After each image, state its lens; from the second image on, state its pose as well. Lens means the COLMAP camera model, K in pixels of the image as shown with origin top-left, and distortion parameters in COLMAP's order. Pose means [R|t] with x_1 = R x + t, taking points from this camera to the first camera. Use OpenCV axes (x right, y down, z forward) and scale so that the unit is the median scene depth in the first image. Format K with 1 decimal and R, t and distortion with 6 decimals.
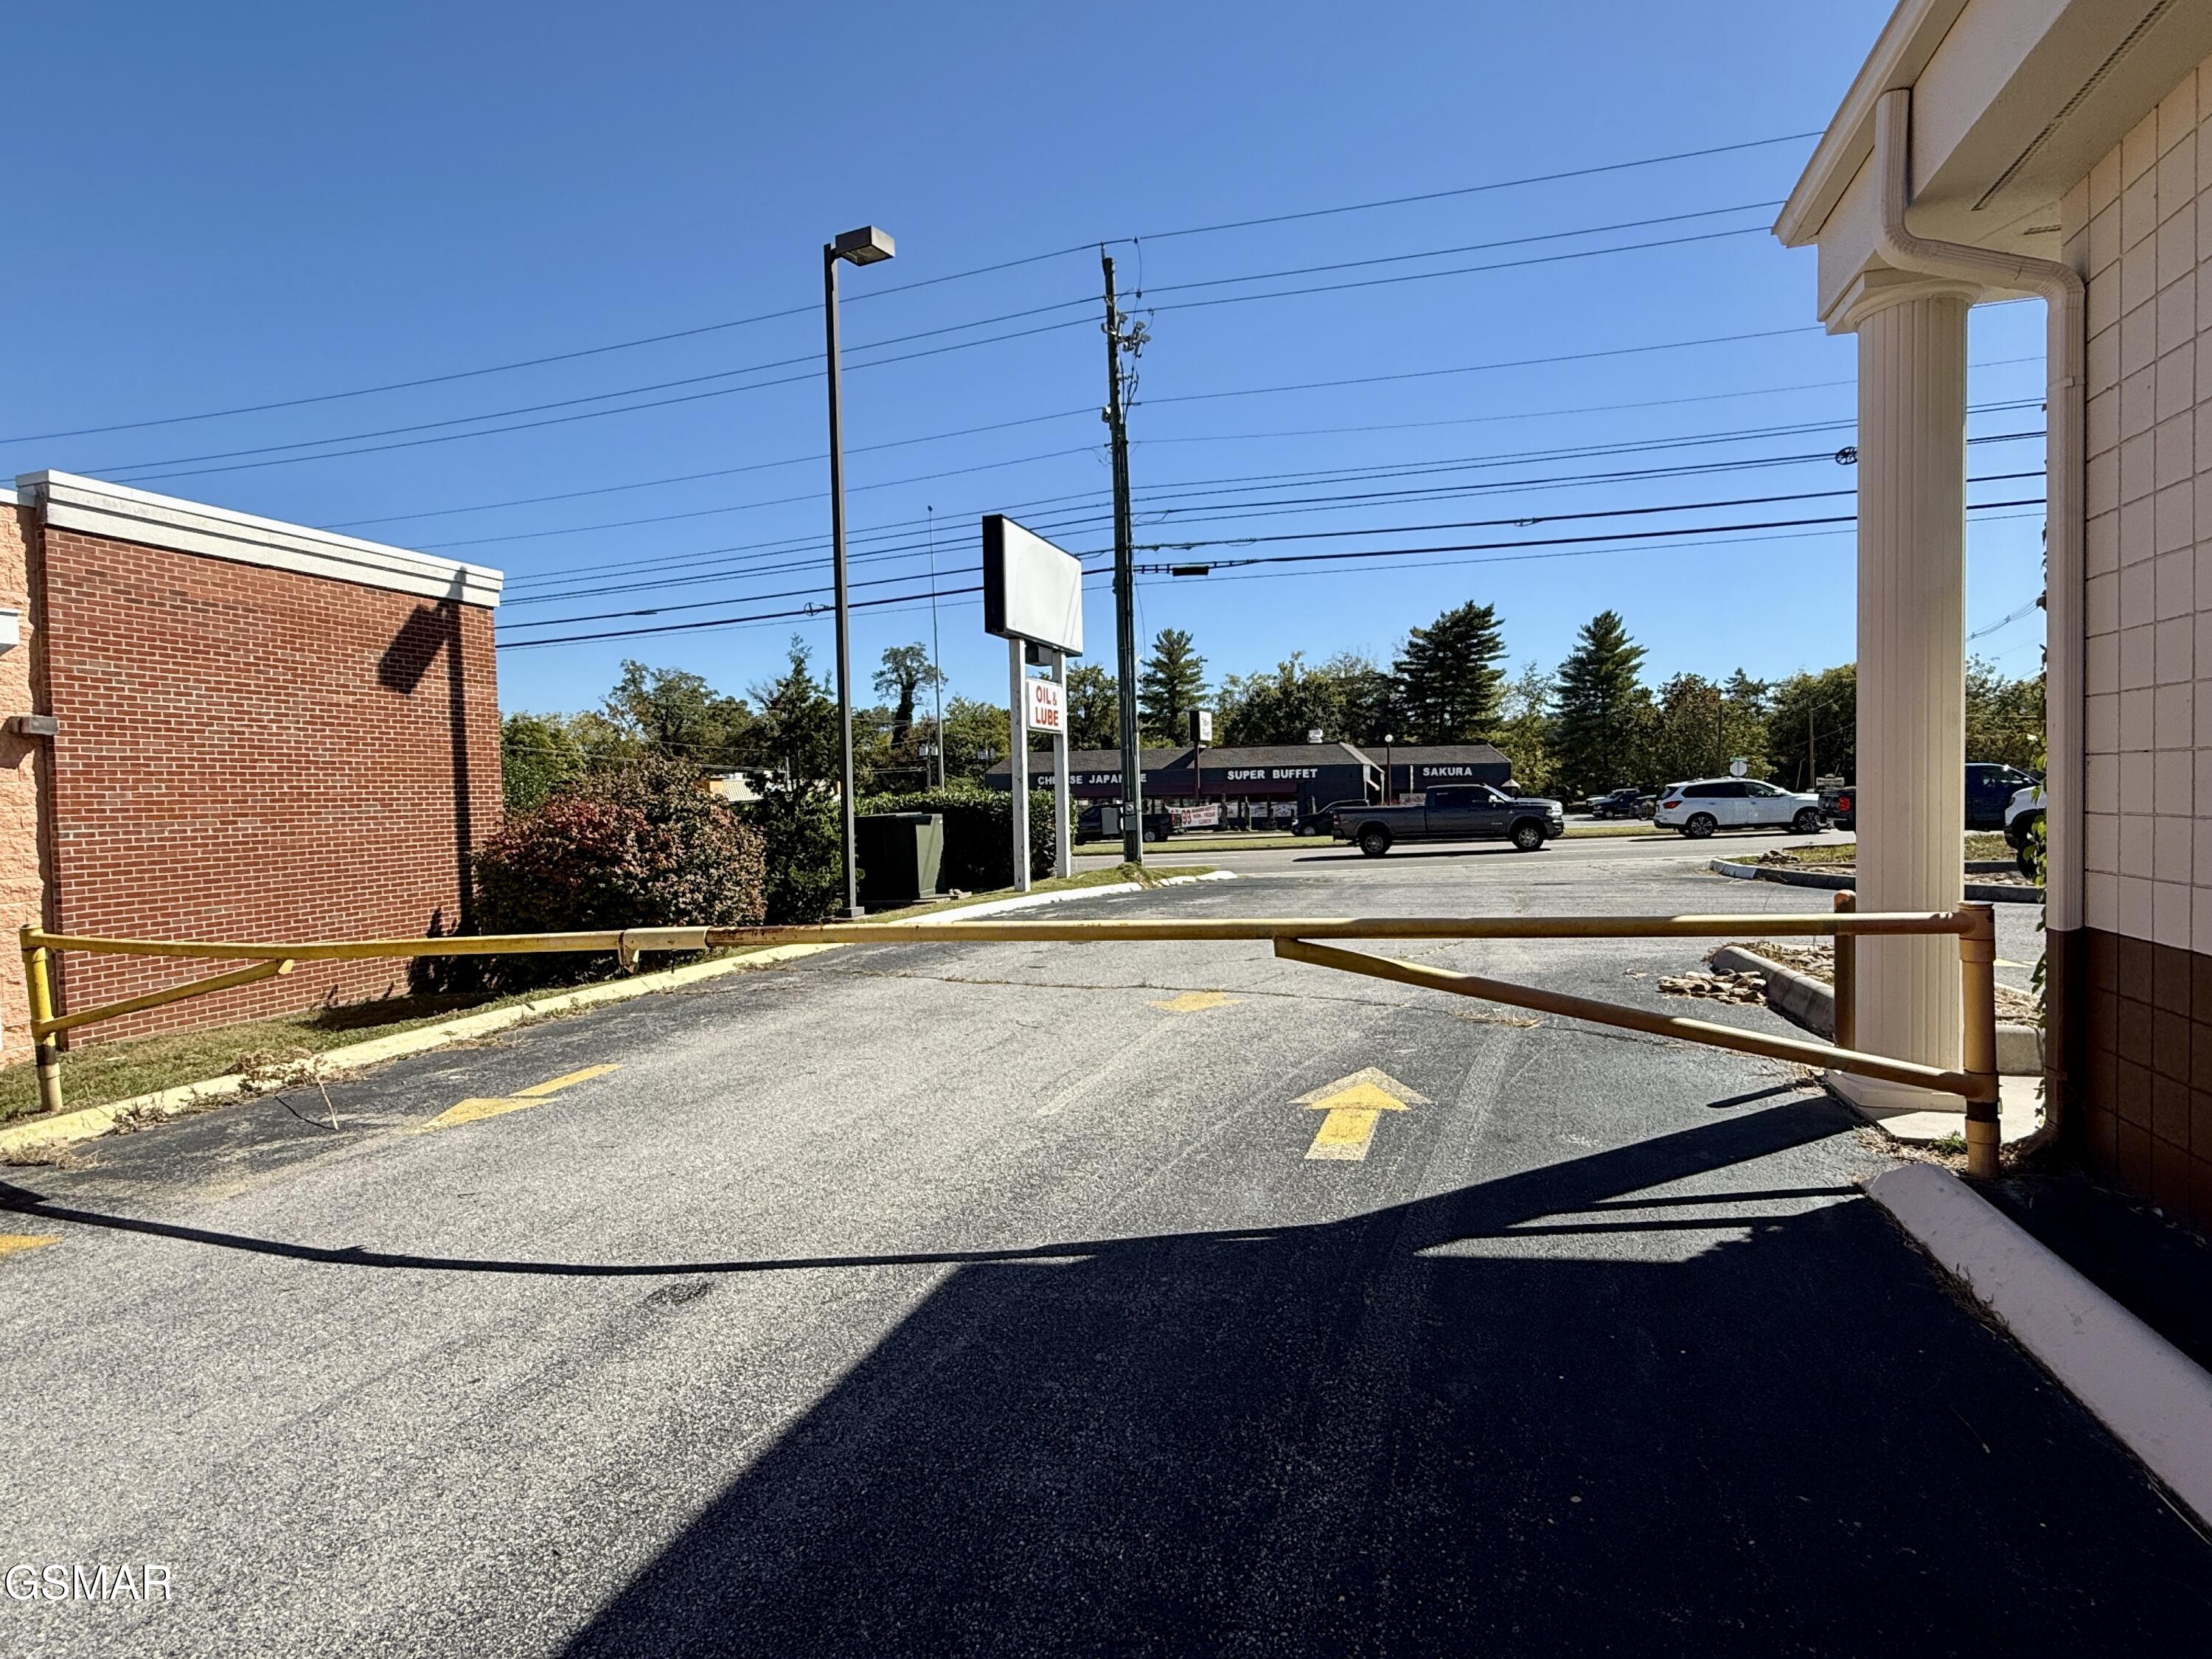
lens RADIAL K [[1173.4, 0, 1106.0], [0, 1173.4, 829.5], [0, 0, 1]] dist [0.001950, -0.000005]
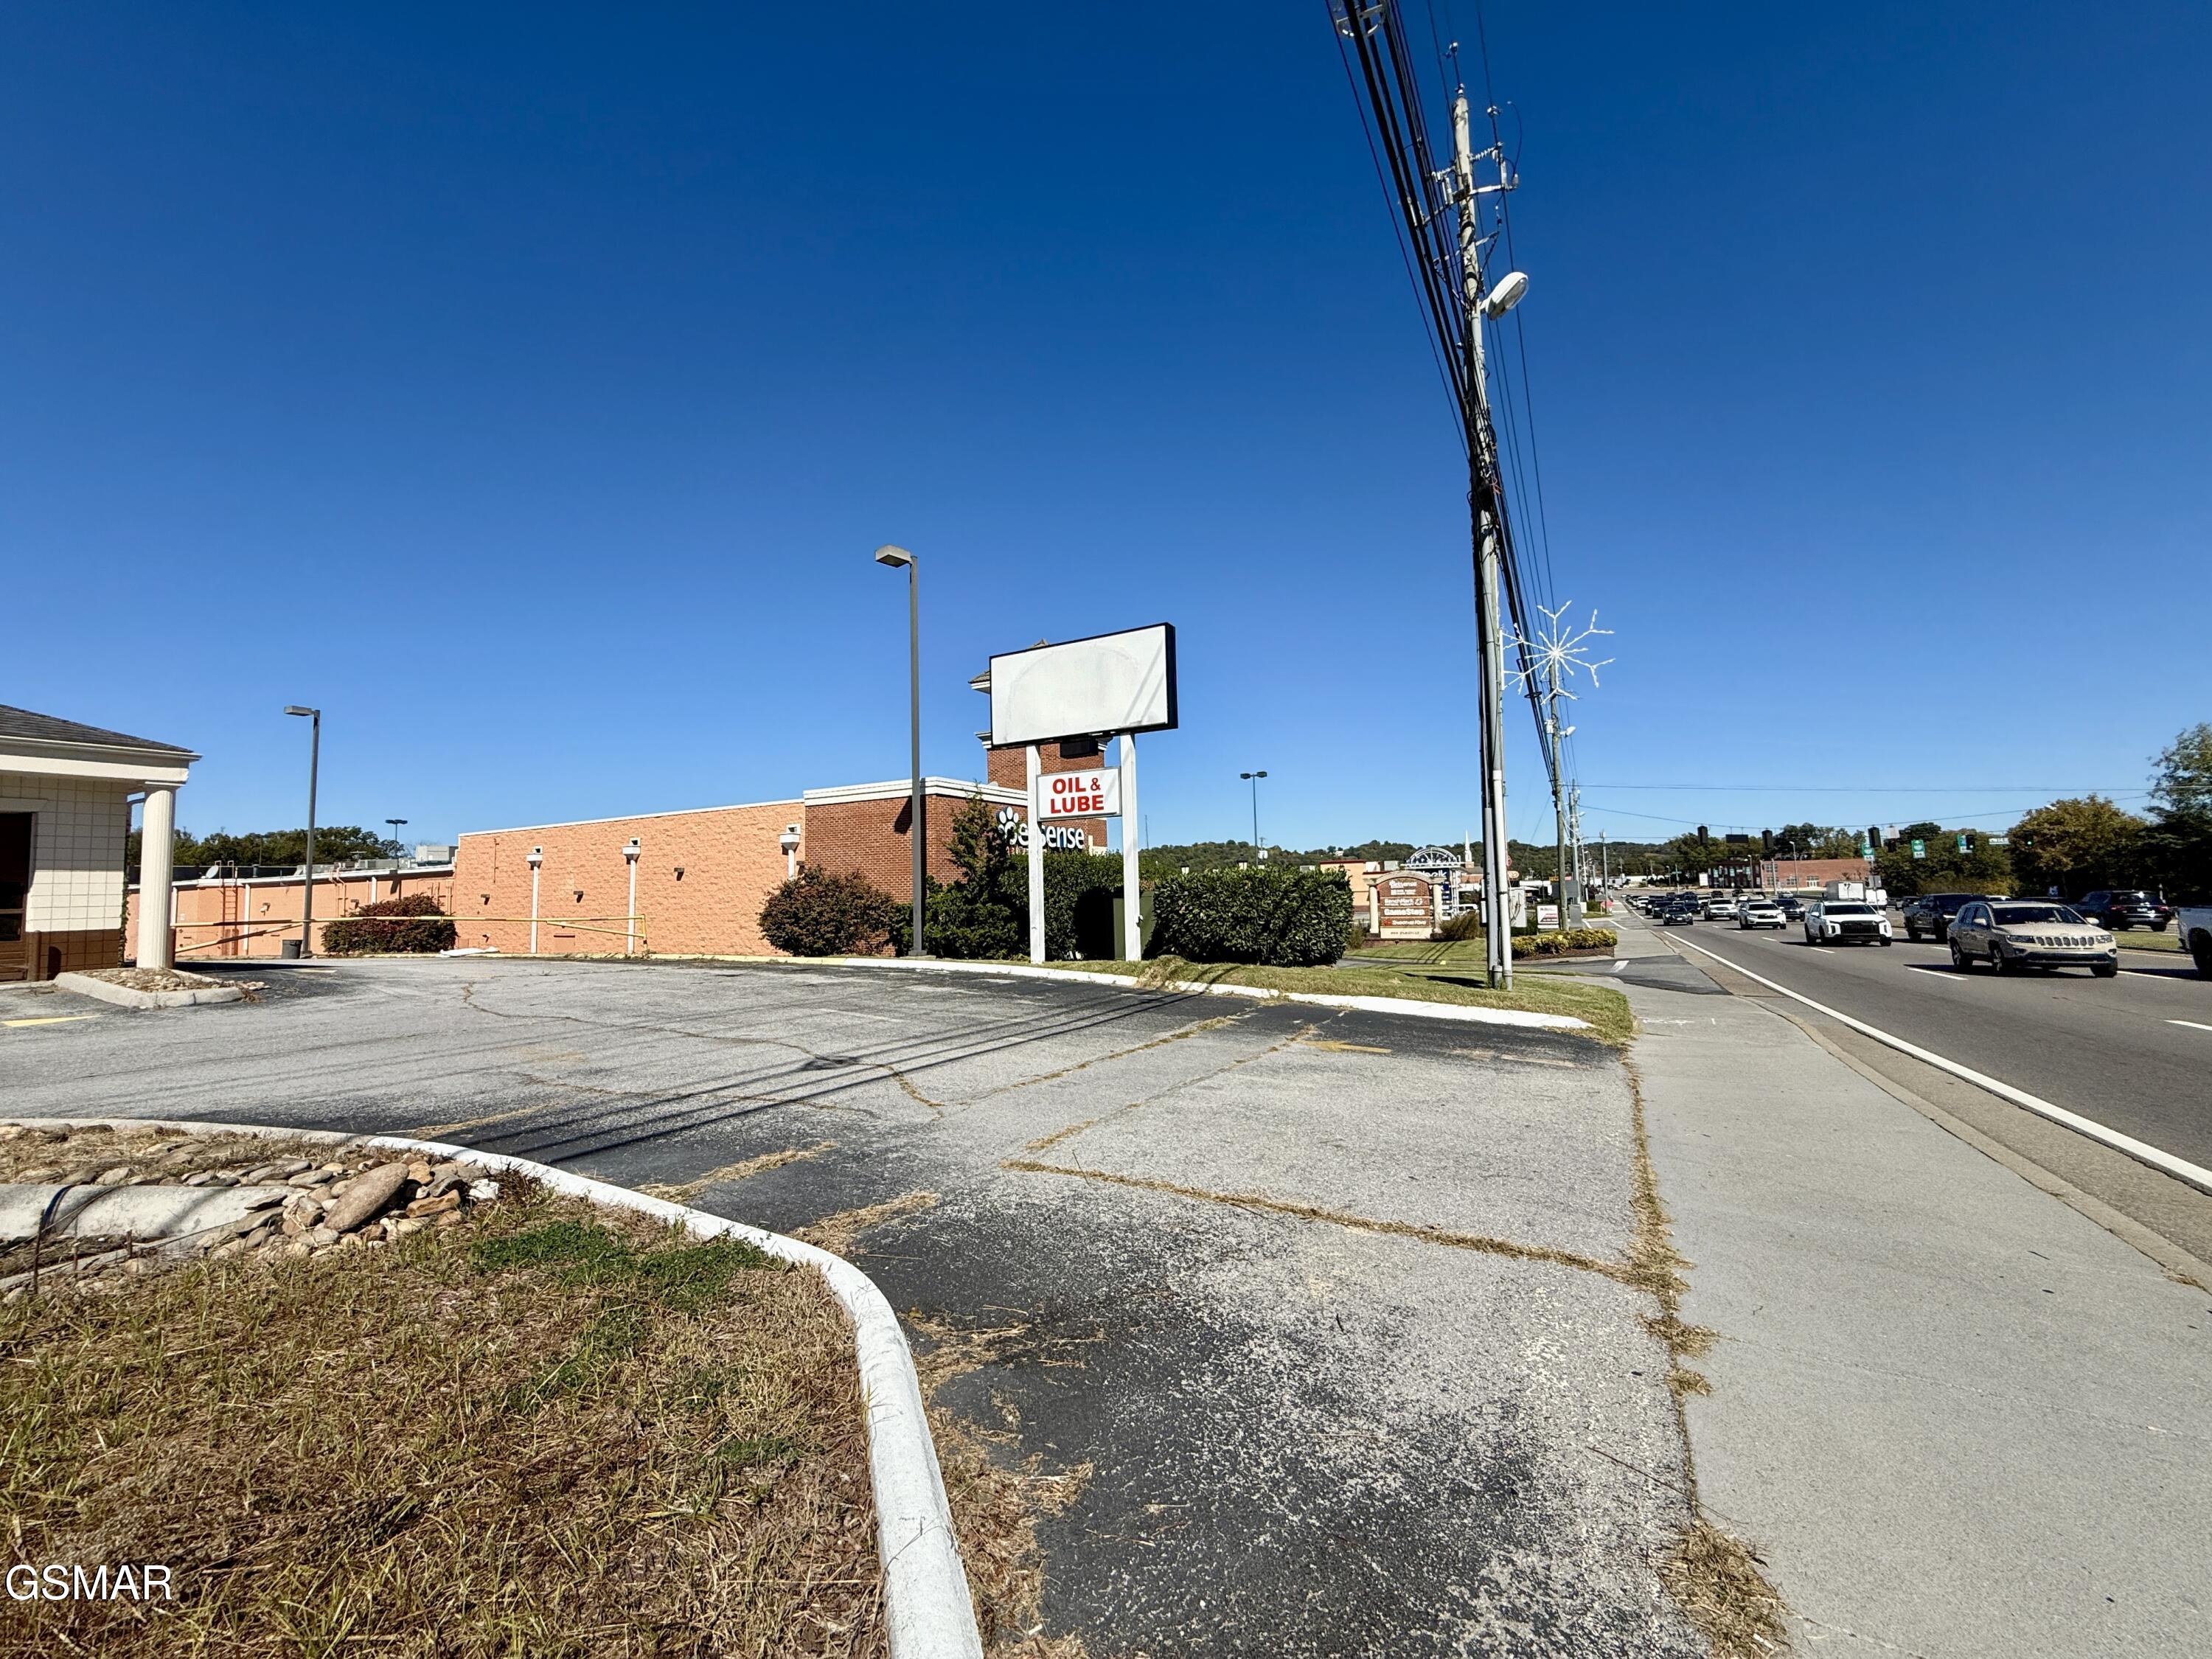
lens RADIAL K [[876.4, 0, 1106.0], [0, 876.4, 829.5], [0, 0, 1]] dist [-0.000444, -0.000082]
pose [[-0.159516, -0.034350, -0.986598, 1.093455], [0.012522, 0.999244, -0.036815, -0.060423], [0.987116, -0.018226, -0.158965, 1.655142]]
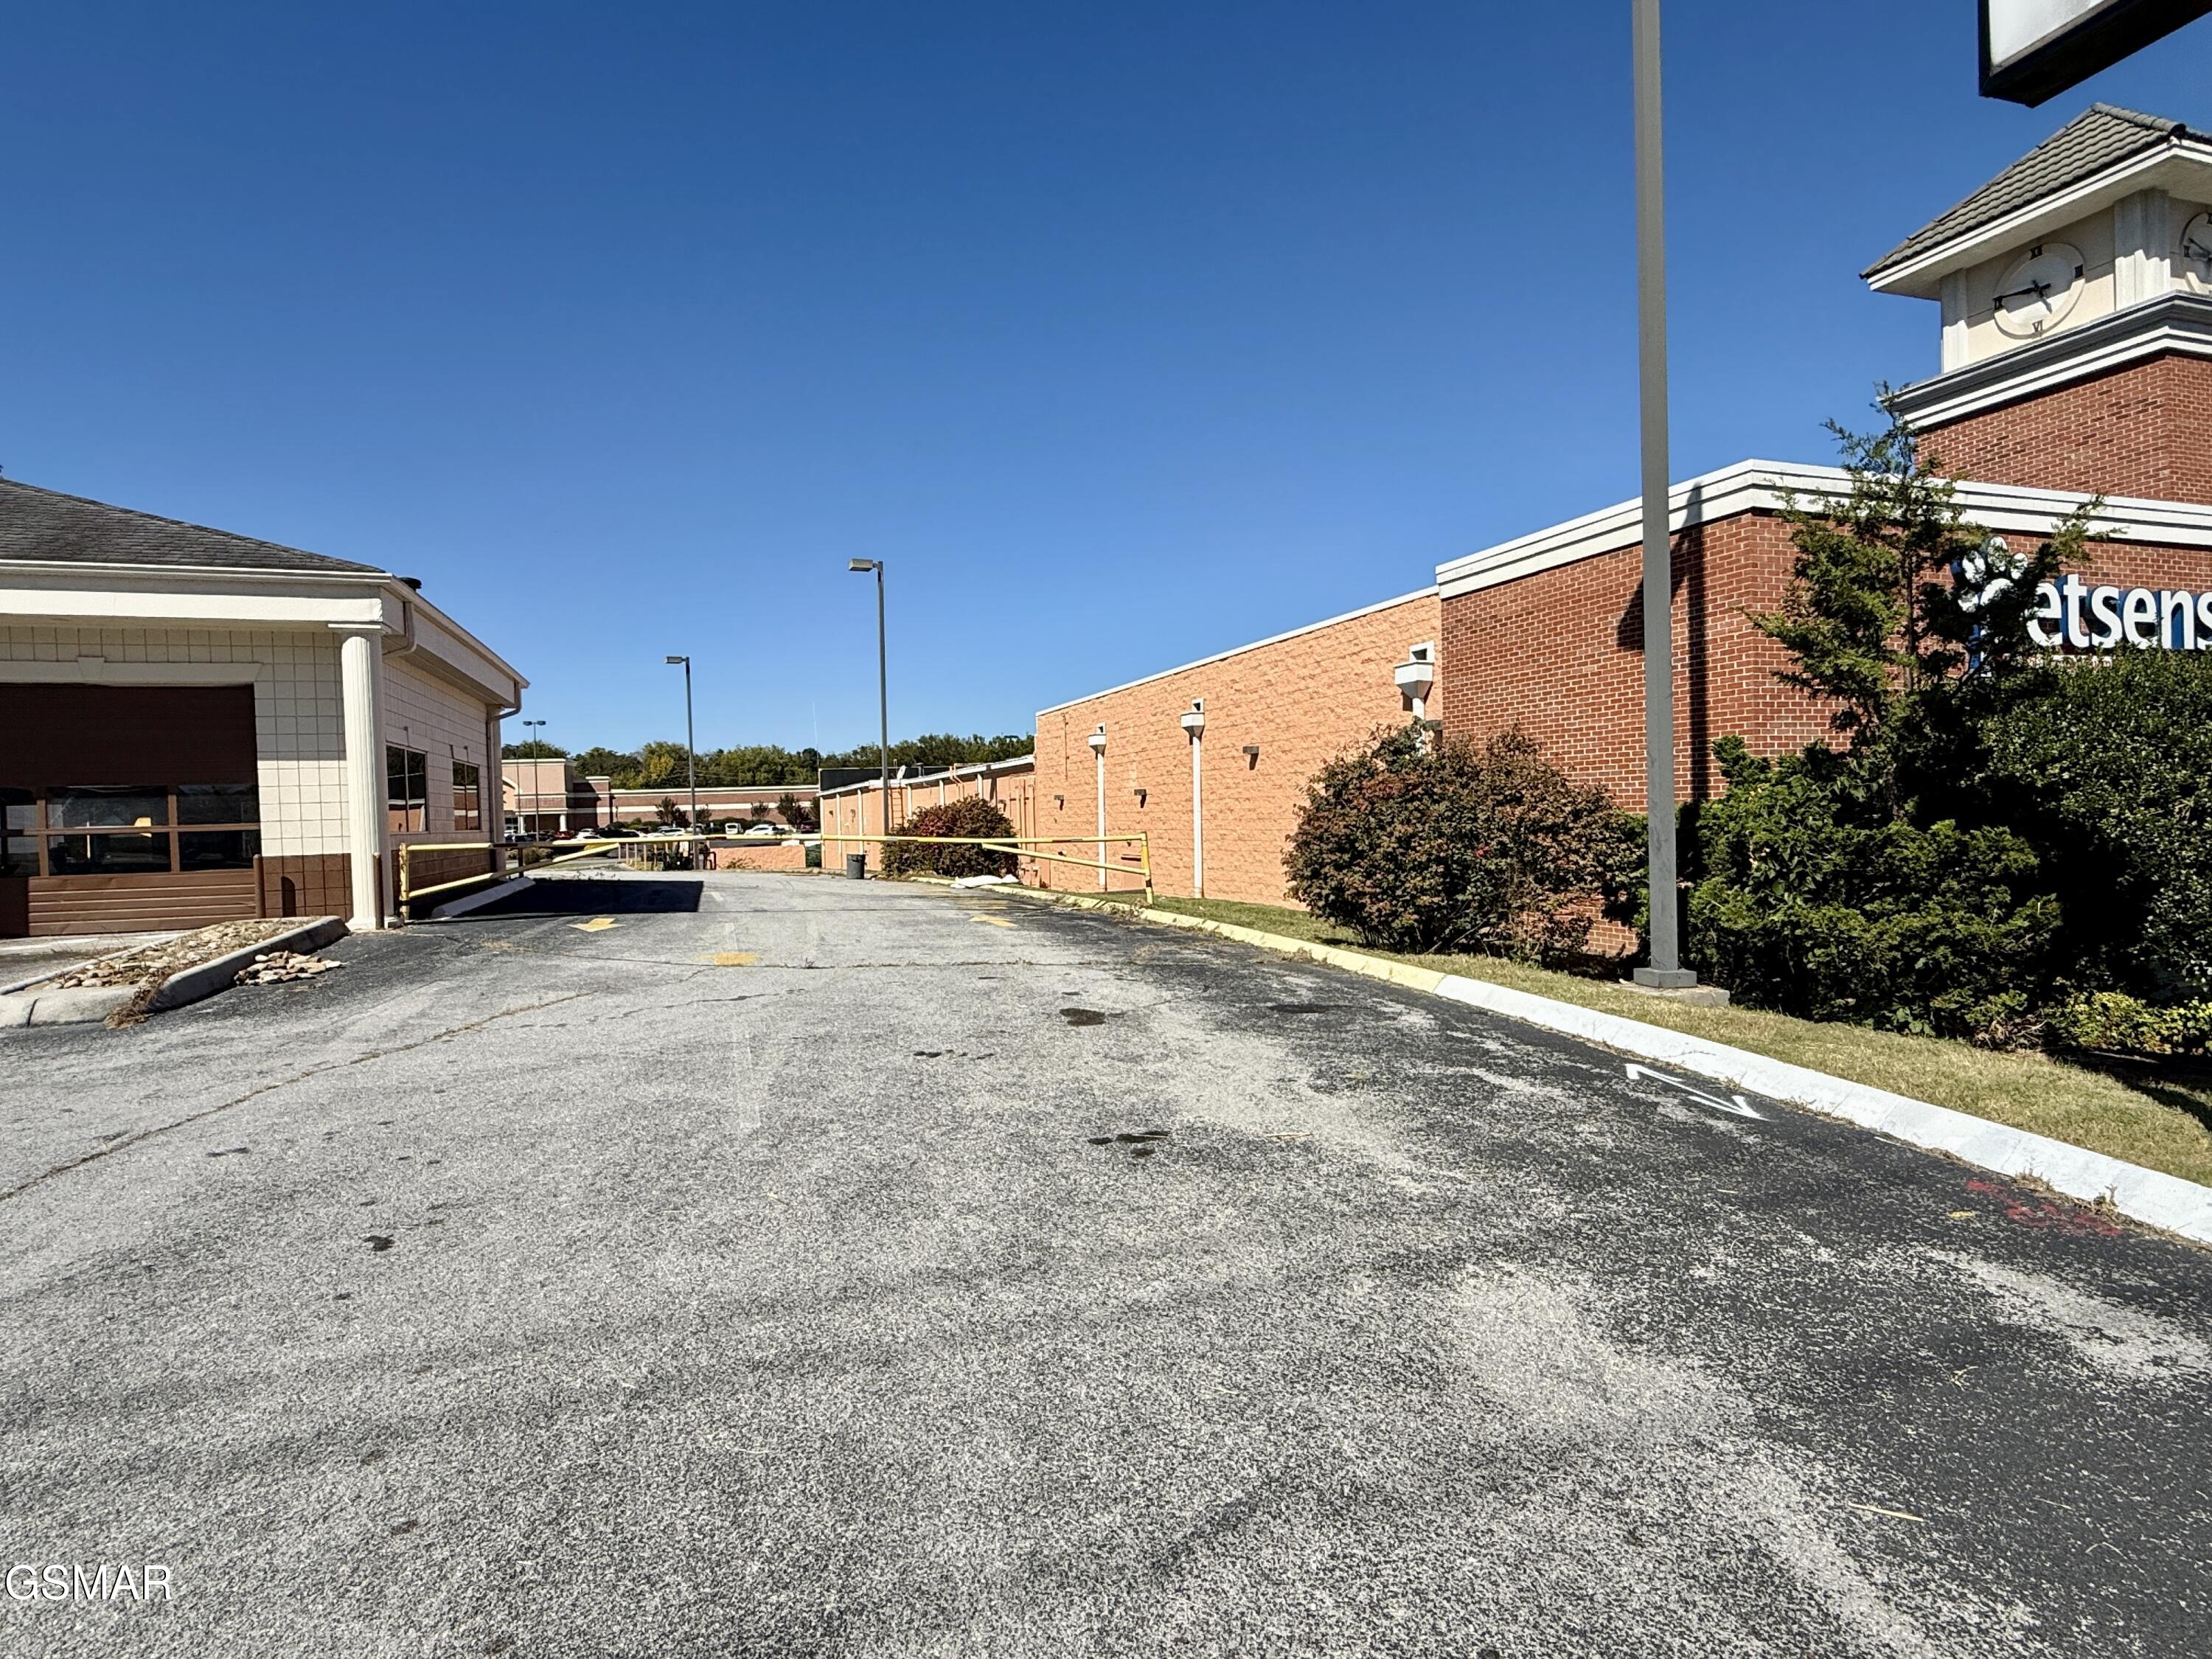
lens RADIAL K [[1173.4, 0, 1106.0], [0, 1173.4, 829.5], [0, 0, 1]] dist [0.001950, -0.000005]
pose [[-0.775181, 0.064131, -0.628476, 0.341164], [0.042823, 0.997880, 0.049007, -0.033038], [0.630287, 0.011075, -0.776283, 1.412861]]
